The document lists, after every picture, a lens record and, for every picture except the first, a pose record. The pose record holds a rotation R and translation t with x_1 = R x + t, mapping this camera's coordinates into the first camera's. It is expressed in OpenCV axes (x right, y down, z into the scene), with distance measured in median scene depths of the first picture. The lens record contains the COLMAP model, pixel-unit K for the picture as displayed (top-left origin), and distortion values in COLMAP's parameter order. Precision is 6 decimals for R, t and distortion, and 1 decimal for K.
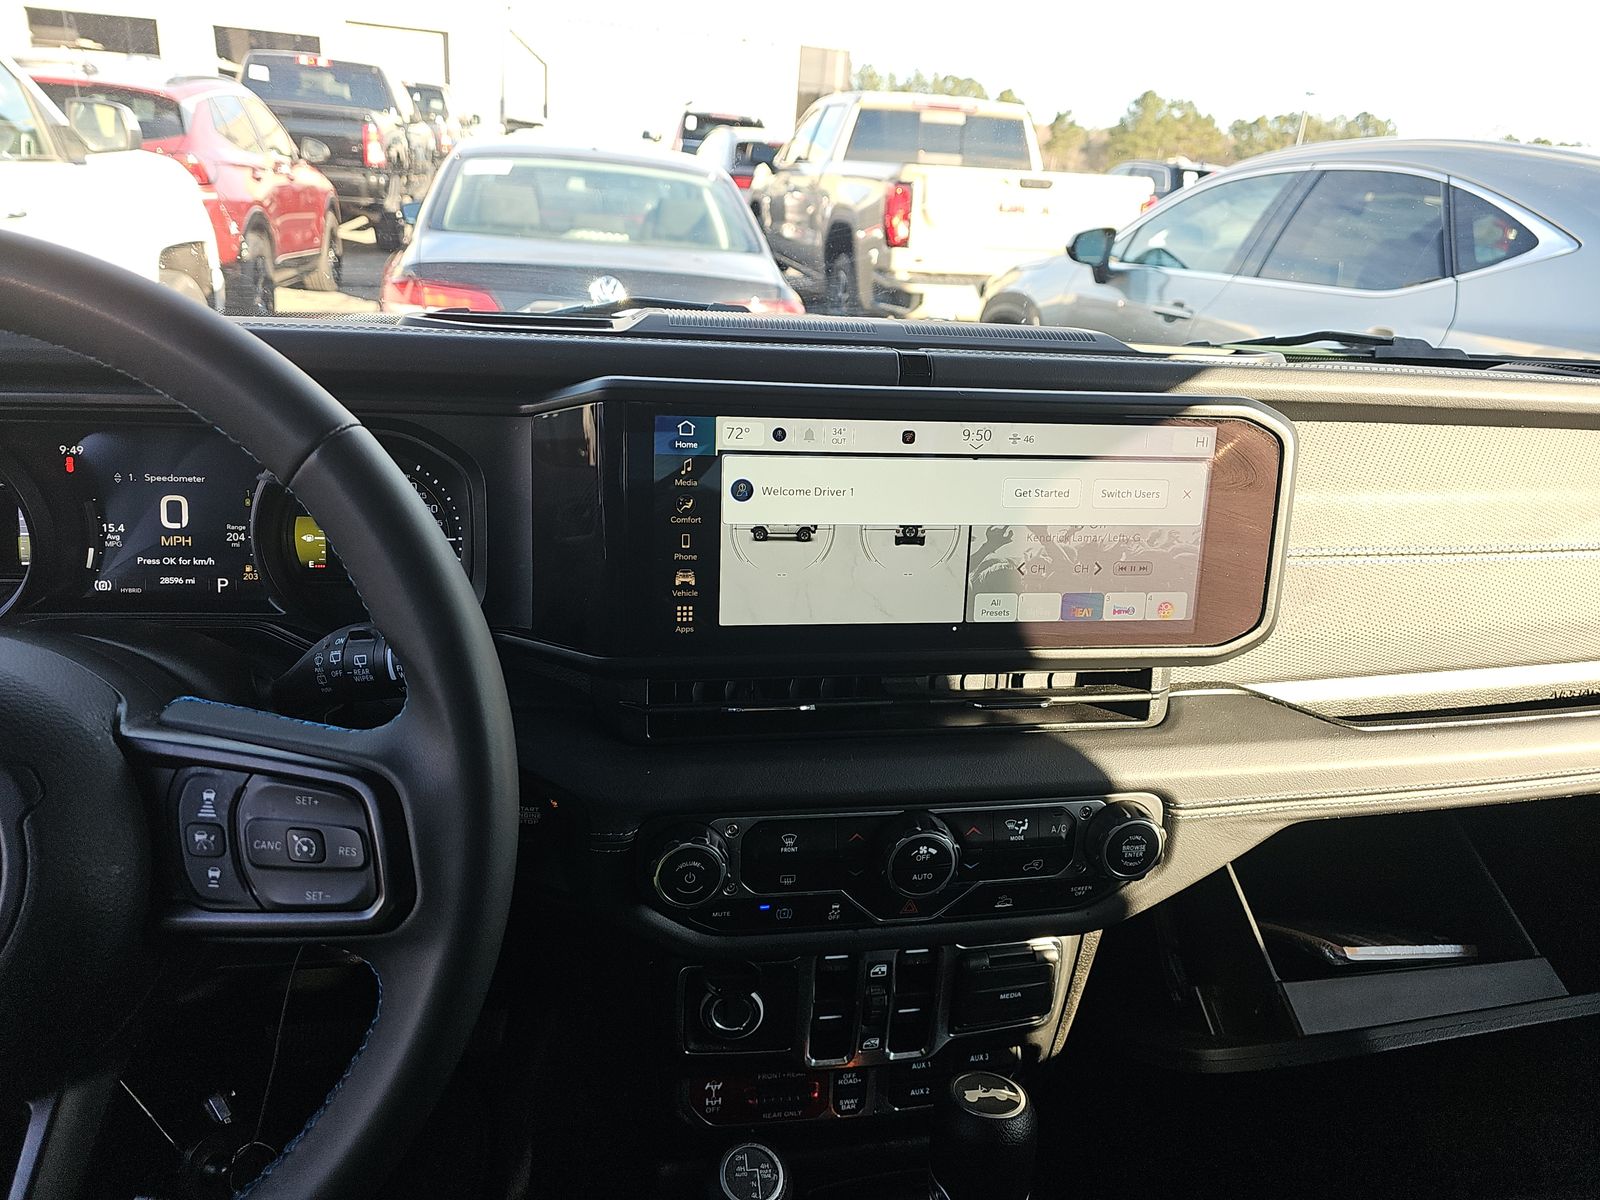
lens RADIAL K [[1059.8, 0, 821.7], [0, 1059.8, 595.6], [0, 0, 1]] dist [0.073276, -0.089246]
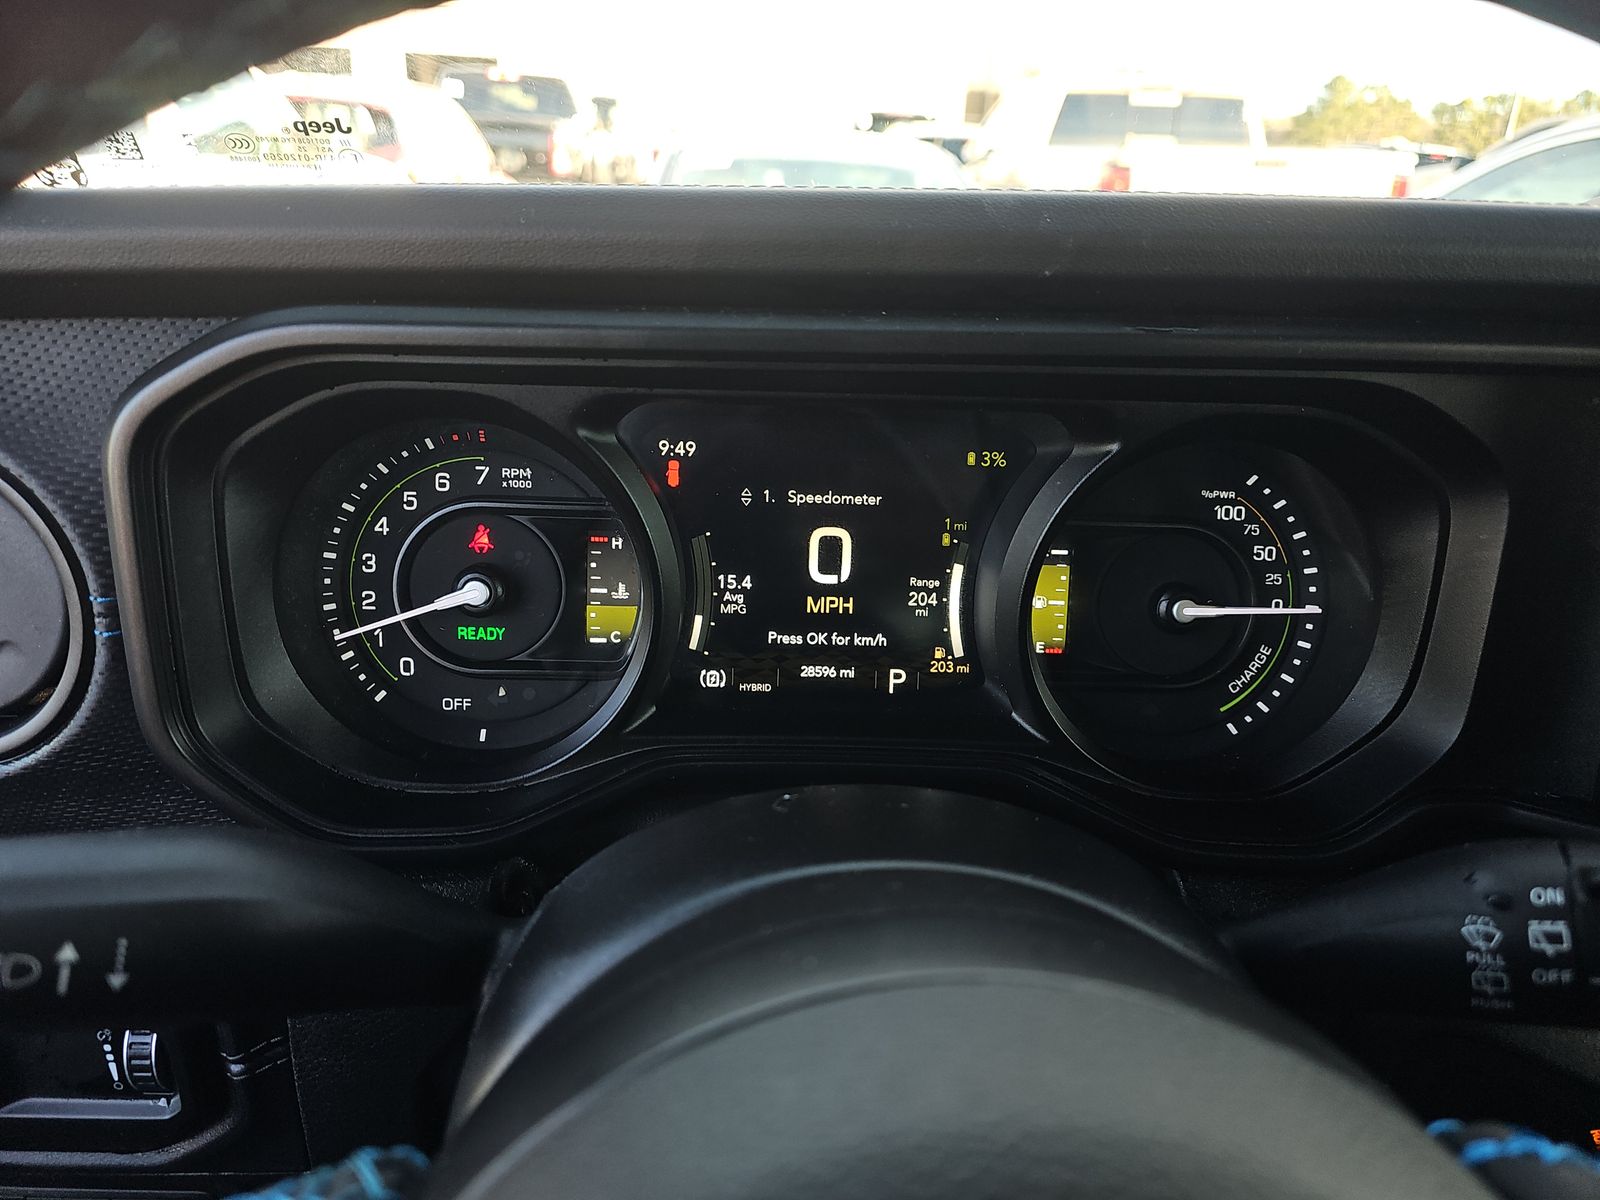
lens RADIAL K [[1068.7, 0, 800.0], [0, 1068.7, 600.0], [0, 0, 1]] dist [0.036118, -0.038090]
pose [[0.989824, 0.022320, -0.140532, -0.540311], [-0.022800, 0.999738, -0.001811, -0.052577], [0.140455, 0.004997, 0.990074, 0.426542]]
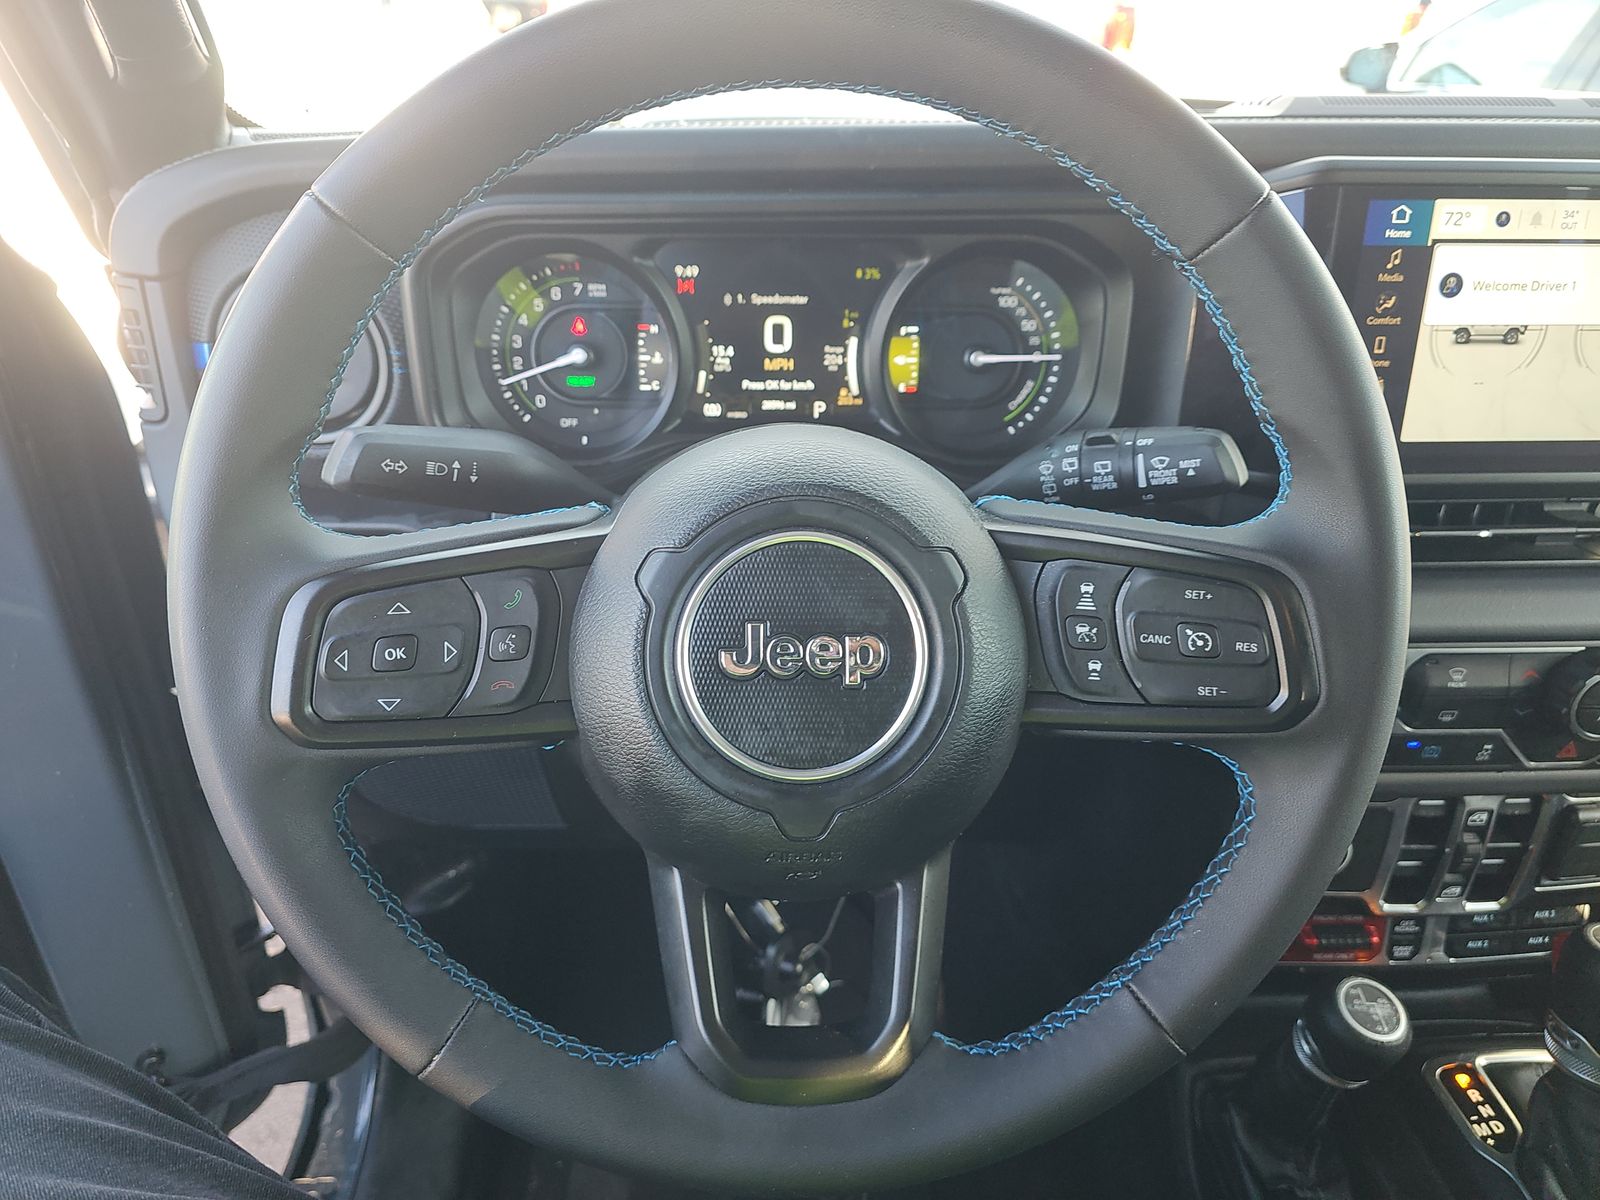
lens RADIAL K [[1068.7, 0, 800.0], [0, 1068.7, 600.0], [0, 0, 1]] dist [0.036118, -0.038090]
pose [[0.988064, 0.016861, -0.153120, -0.428539], [0.001240, 0.993089, 0.117360, 0.051000], [0.154040, -0.116150, 0.981214, -0.003591]]
